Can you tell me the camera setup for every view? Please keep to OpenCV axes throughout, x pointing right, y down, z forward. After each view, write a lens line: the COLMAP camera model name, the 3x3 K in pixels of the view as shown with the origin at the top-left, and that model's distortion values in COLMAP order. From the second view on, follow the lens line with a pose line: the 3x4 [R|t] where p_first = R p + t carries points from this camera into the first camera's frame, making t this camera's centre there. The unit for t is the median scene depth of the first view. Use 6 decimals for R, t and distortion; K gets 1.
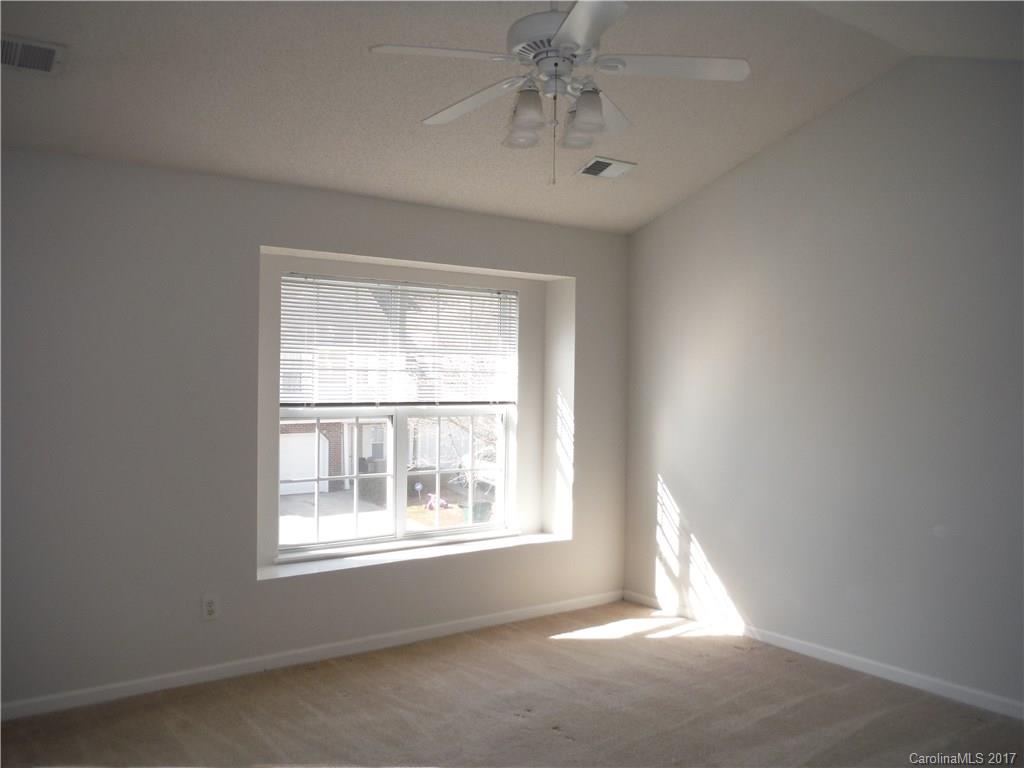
lens RADIAL K [[871.9, 0, 512.0], [0, 871.9, 384.0], [0, 0, 1]] dist [-0.052663, -0.001425]
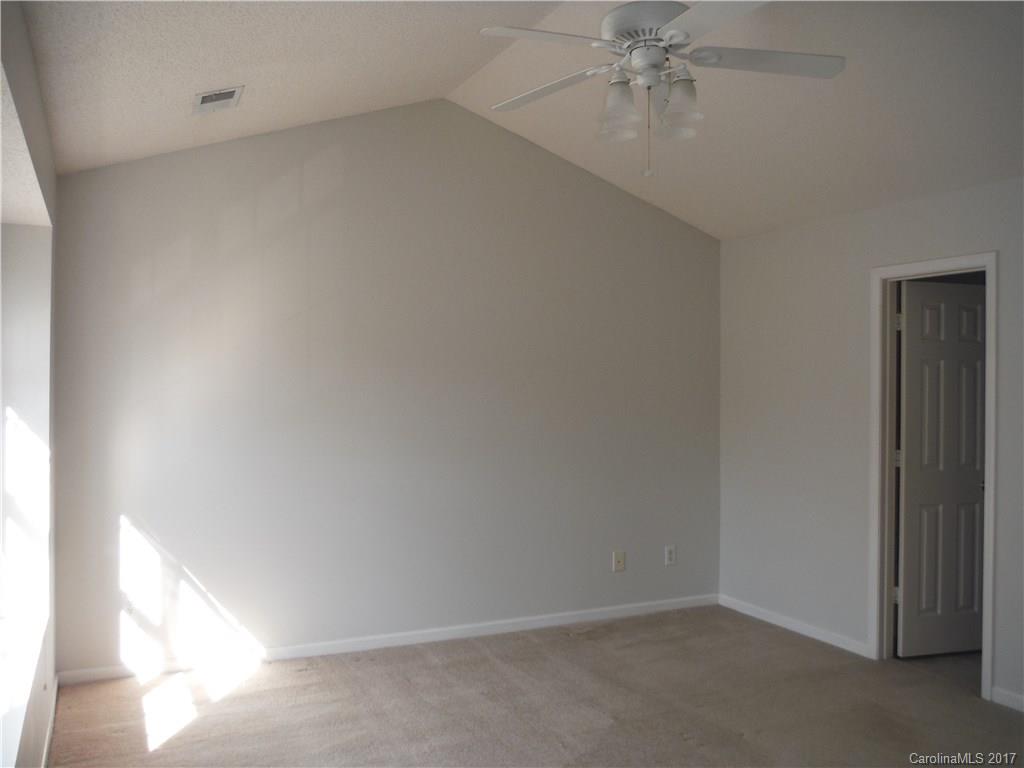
lens RADIAL K [[871.9, 0, 512.0], [0, 871.9, 384.0], [0, 0, 1]] dist [-0.052663, -0.001425]
pose [[0.195588, -0.017568, 0.980529, -0.524285], [0.012143, 0.999806, 0.015492, -0.008577], [-0.980611, 0.008876, 0.195763, 0.533967]]
